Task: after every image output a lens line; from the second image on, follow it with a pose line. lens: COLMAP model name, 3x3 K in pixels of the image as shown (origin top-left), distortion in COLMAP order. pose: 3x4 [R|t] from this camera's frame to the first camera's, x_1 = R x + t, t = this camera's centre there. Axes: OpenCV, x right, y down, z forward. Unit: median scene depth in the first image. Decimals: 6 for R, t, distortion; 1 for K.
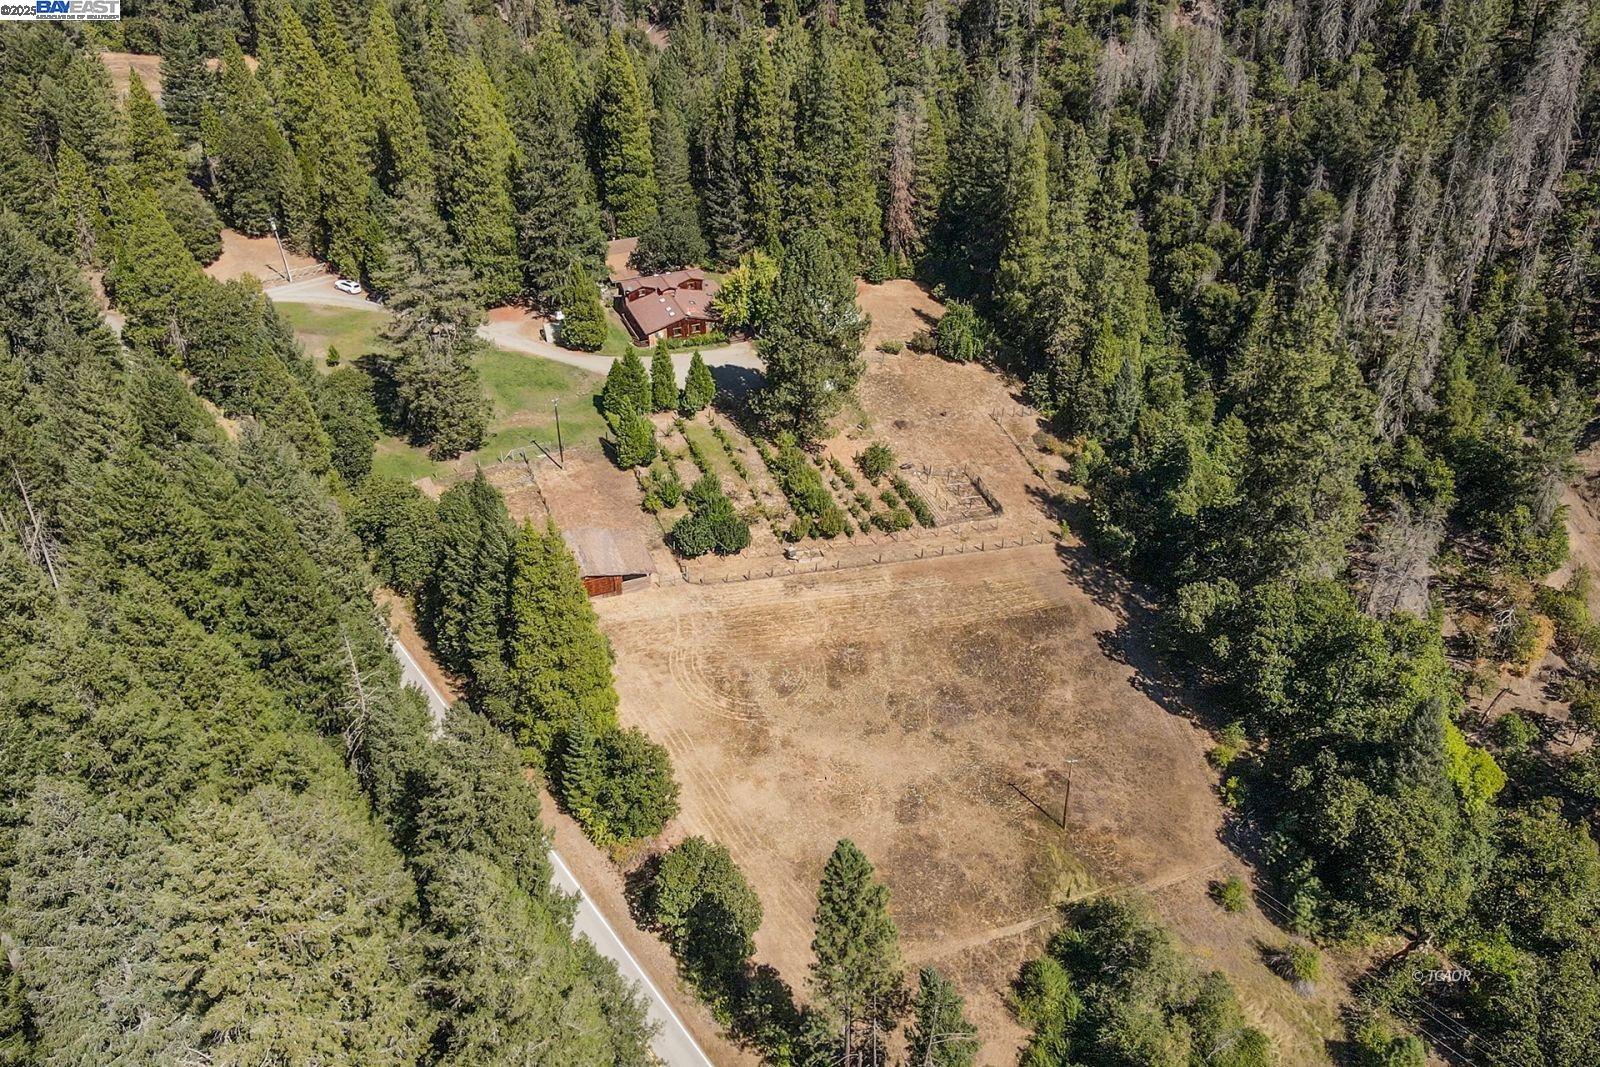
lens RADIAL K [[1417.6, 0, 805.1], [0, 1417.6, 532.0], [0, 0, 1]] dist [0.038395, 0.015831]
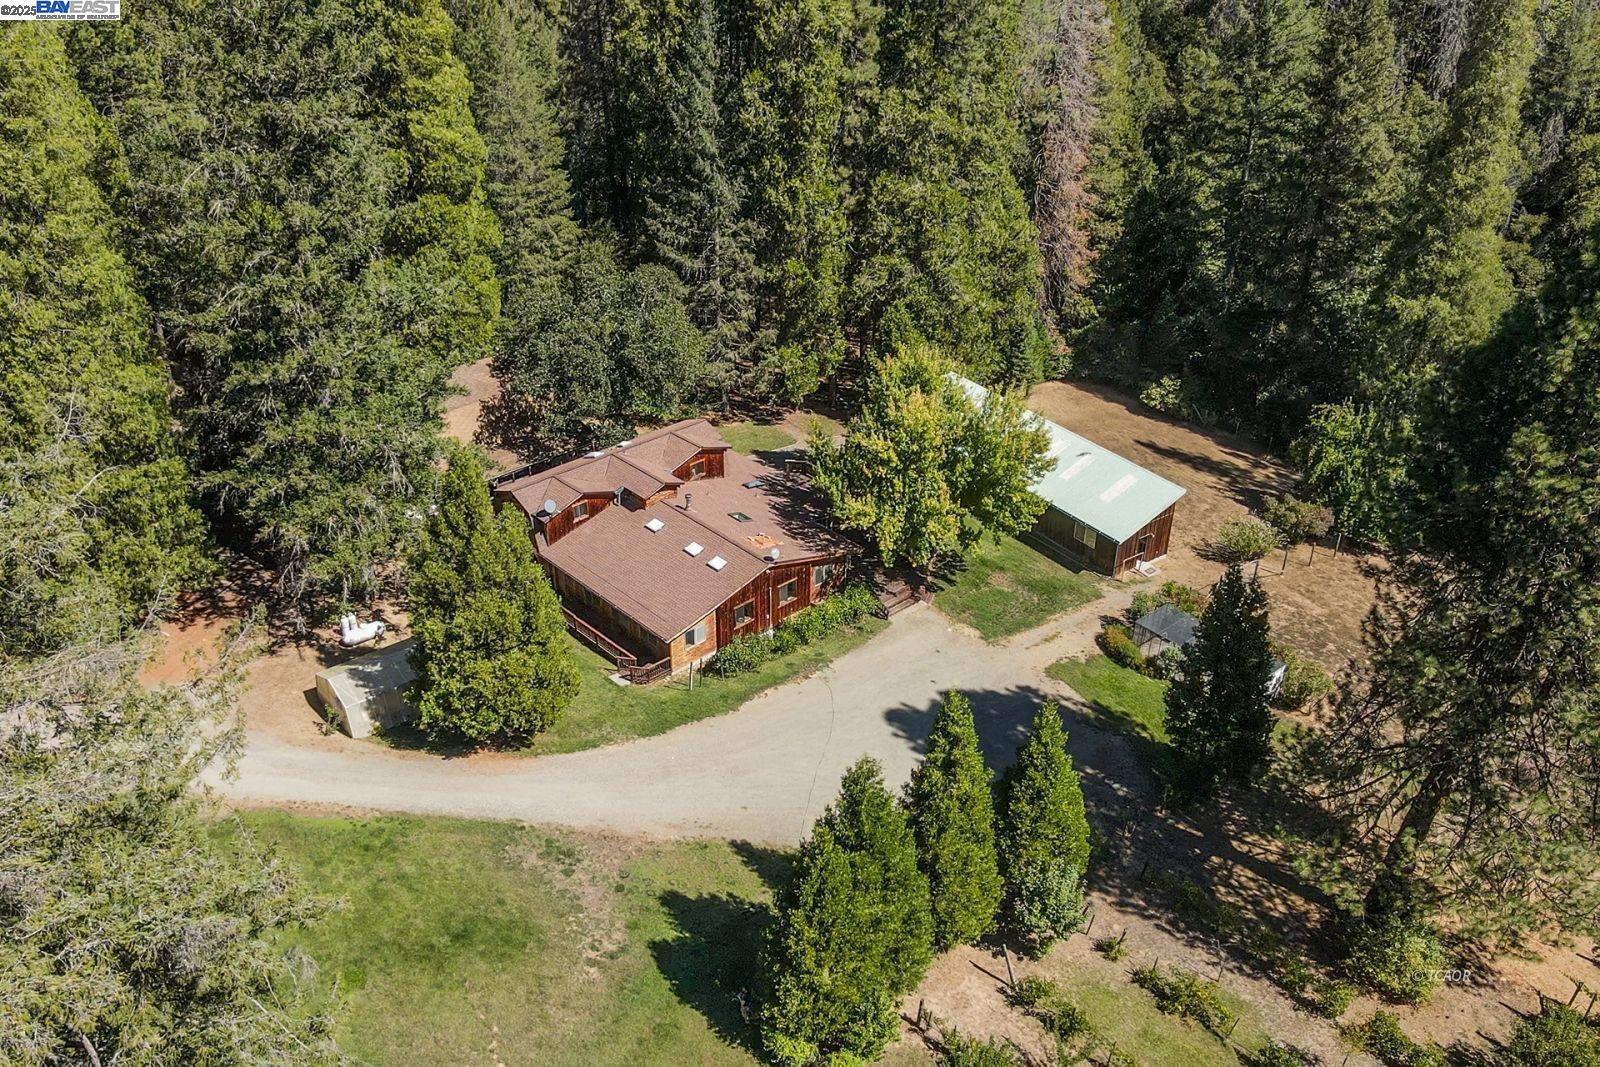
lens RADIAL K [[1417.6, 0, 792.5], [0, 1417.6, 533.4], [0, 0, 1]] dist [0.038395, 0.015831]
pose [[0.935437, -0.164630, 0.312816, -0.170840], [0.190808, 0.980098, -0.054778, -0.133205], [-0.297573, 0.110929, 0.948233, 0.656539]]
